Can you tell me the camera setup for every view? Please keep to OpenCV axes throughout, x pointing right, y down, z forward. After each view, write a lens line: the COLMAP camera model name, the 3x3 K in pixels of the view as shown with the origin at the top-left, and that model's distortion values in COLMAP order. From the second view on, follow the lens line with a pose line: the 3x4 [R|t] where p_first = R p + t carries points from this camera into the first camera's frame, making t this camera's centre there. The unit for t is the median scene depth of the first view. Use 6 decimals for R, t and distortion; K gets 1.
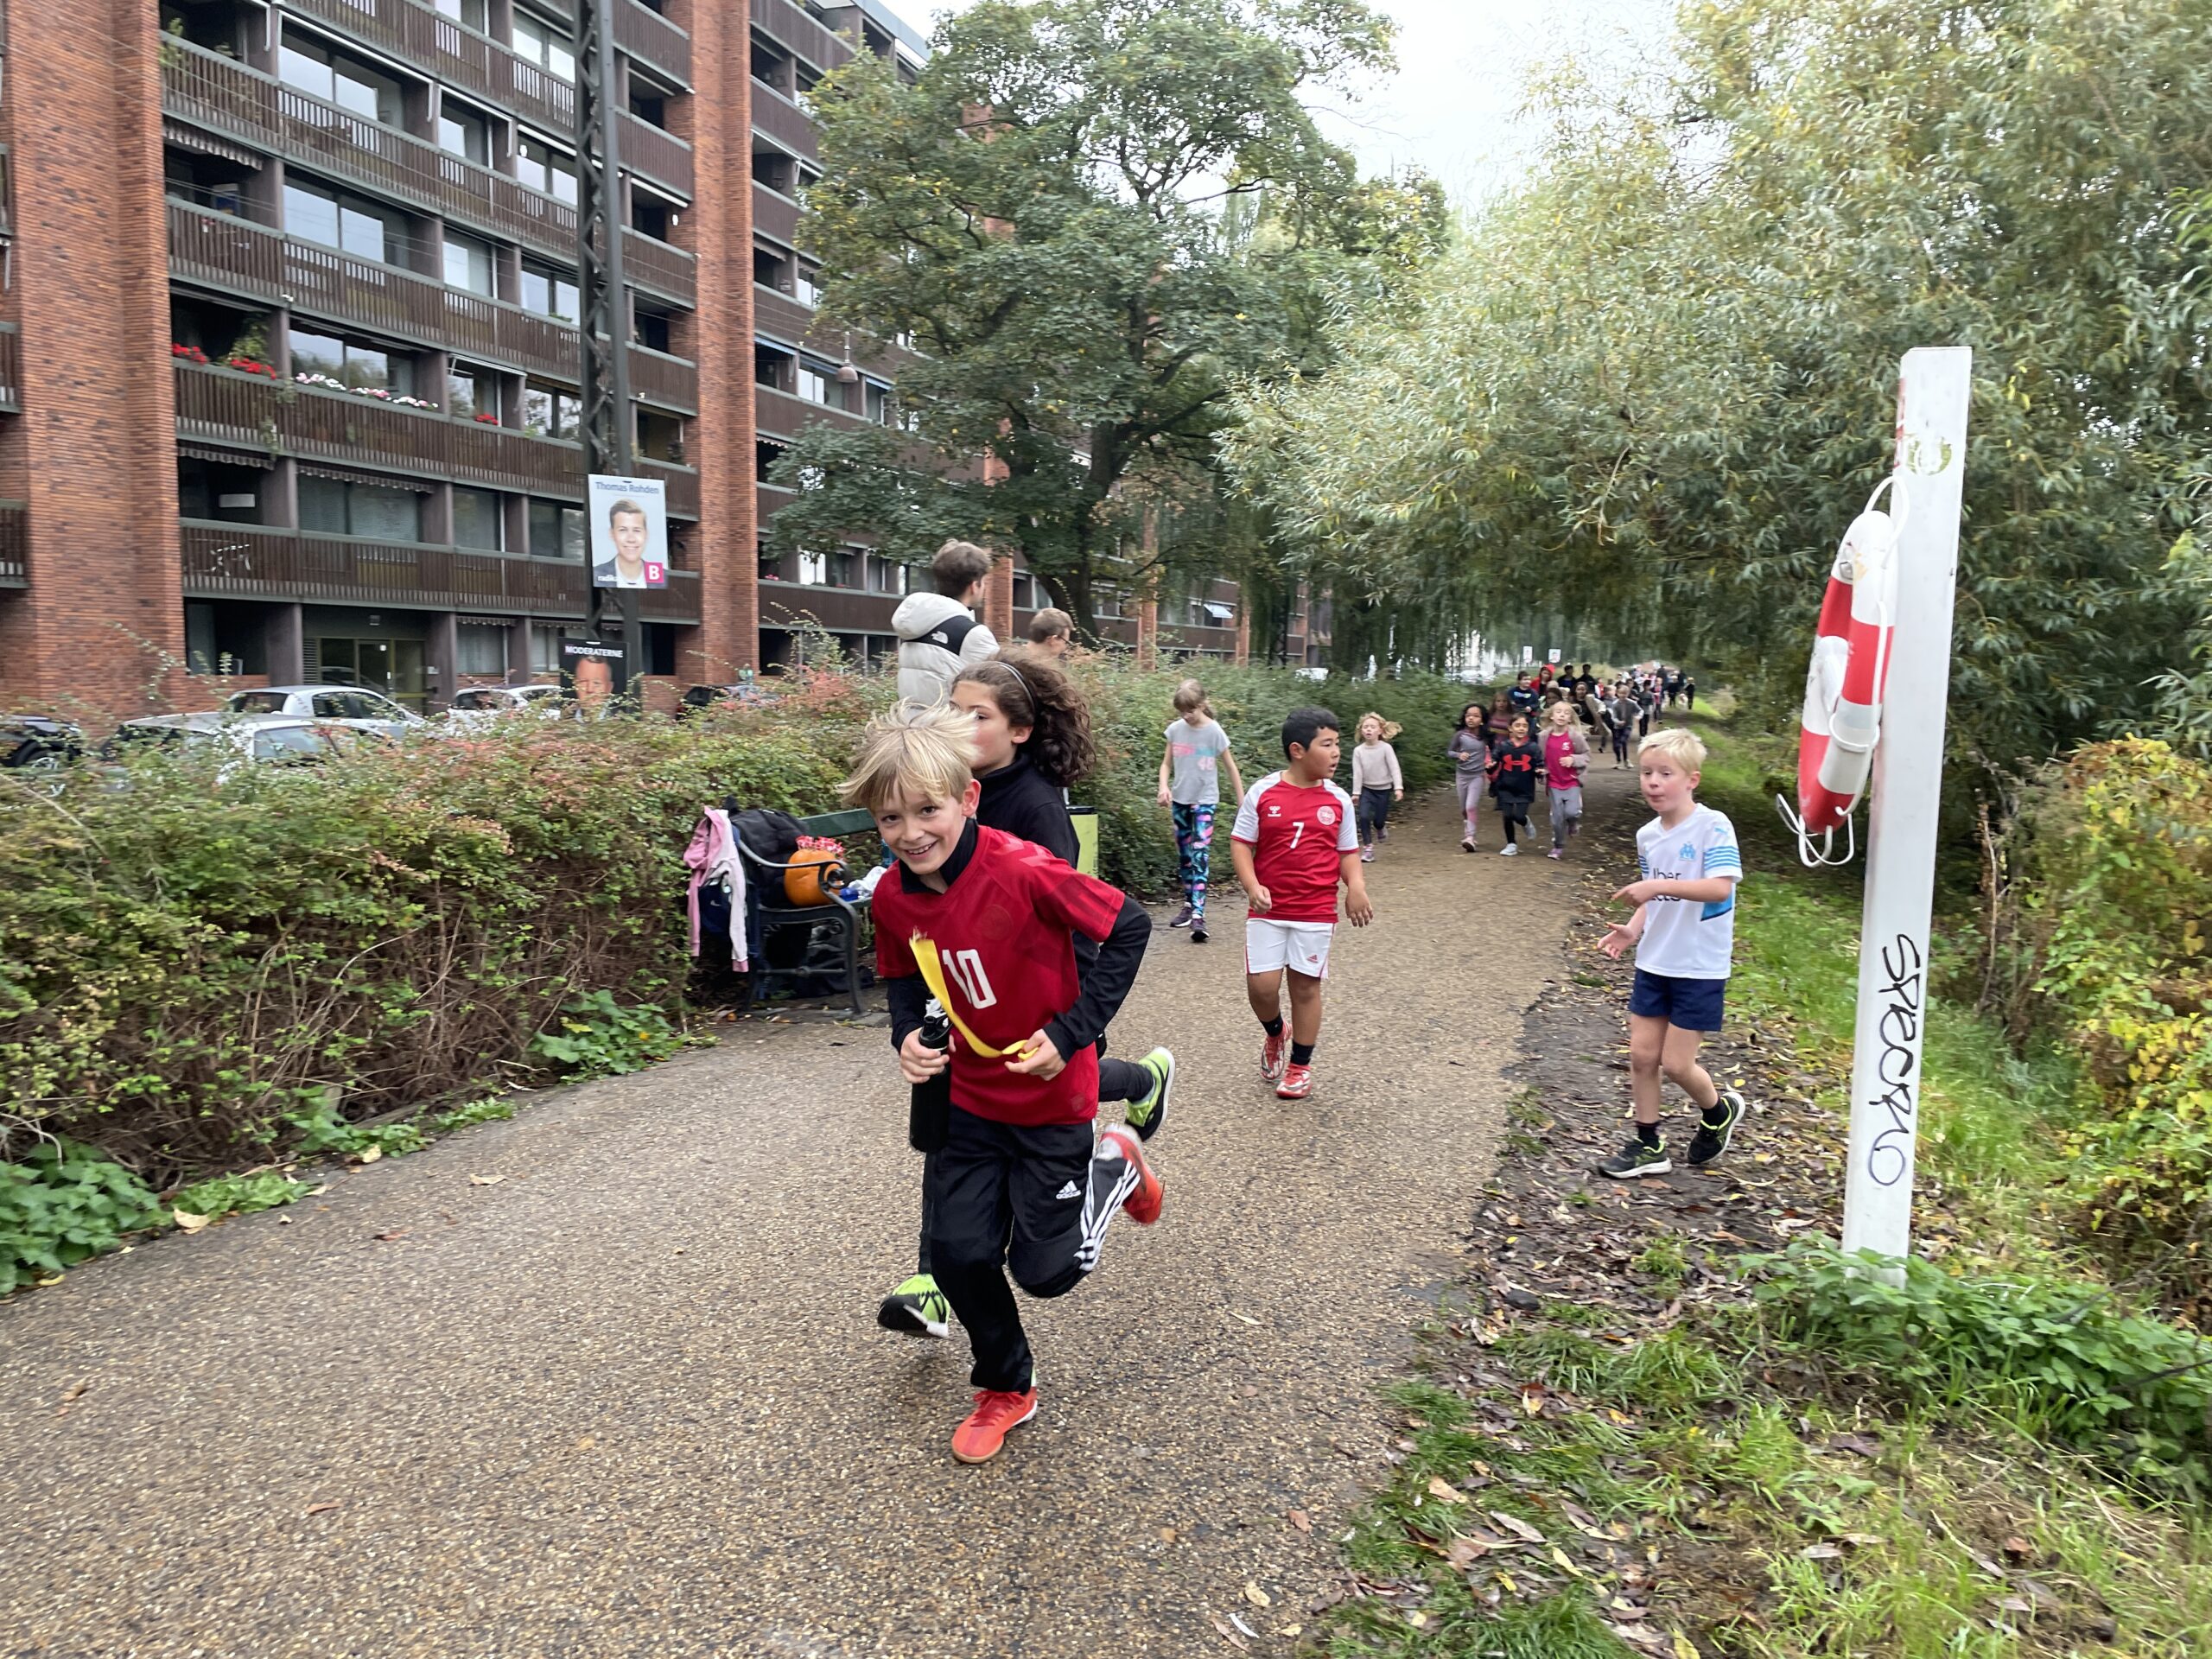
lens RADIAL K [[1653.7, 0, 1086.1], [0, 1653.7, 835.1], [0, 0, 1]] dist [0.094791, -0.121942]
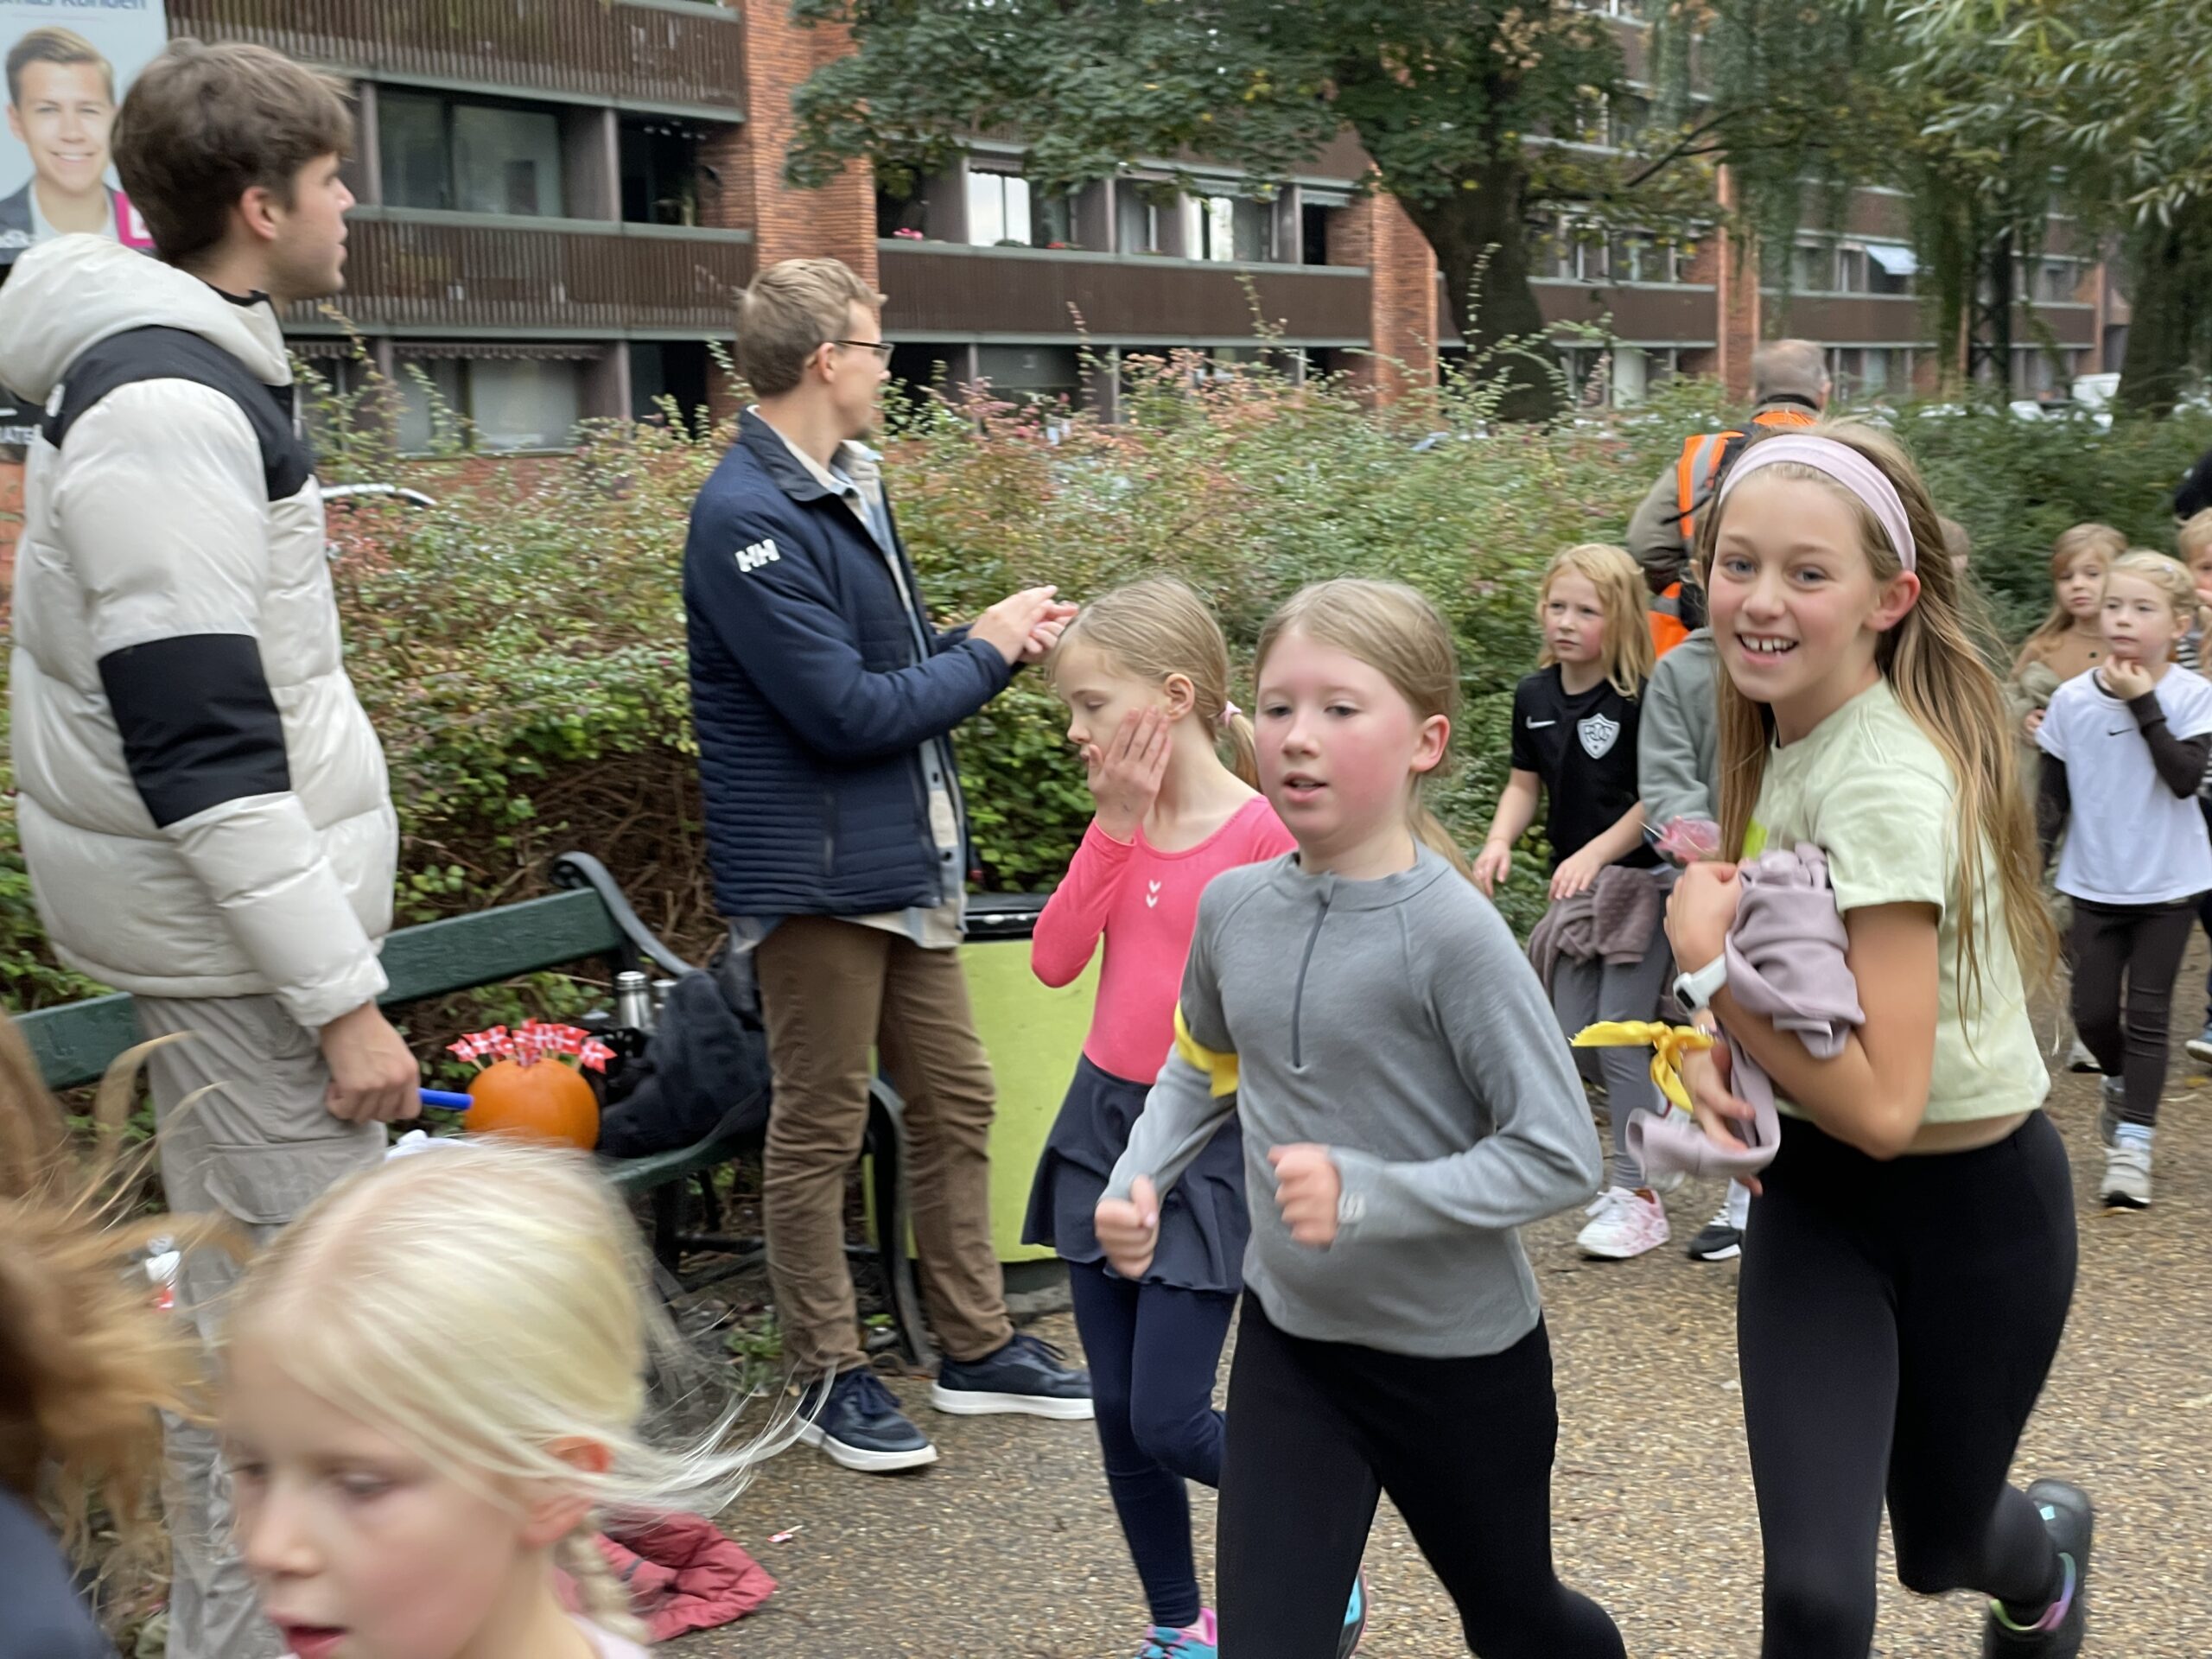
lens RADIAL K [[3281.6, 0, 1115.7], [0, 3281.6, 834.5], [0, 0, 1]] dist [0.114018, 0.000000]
pose [[0.986748, -0.015270, -0.161542, 0.077522], [0.020171, 0.999383, 0.028746, -0.035276], [0.161004, -0.031624, 0.986447, 0.284526]]
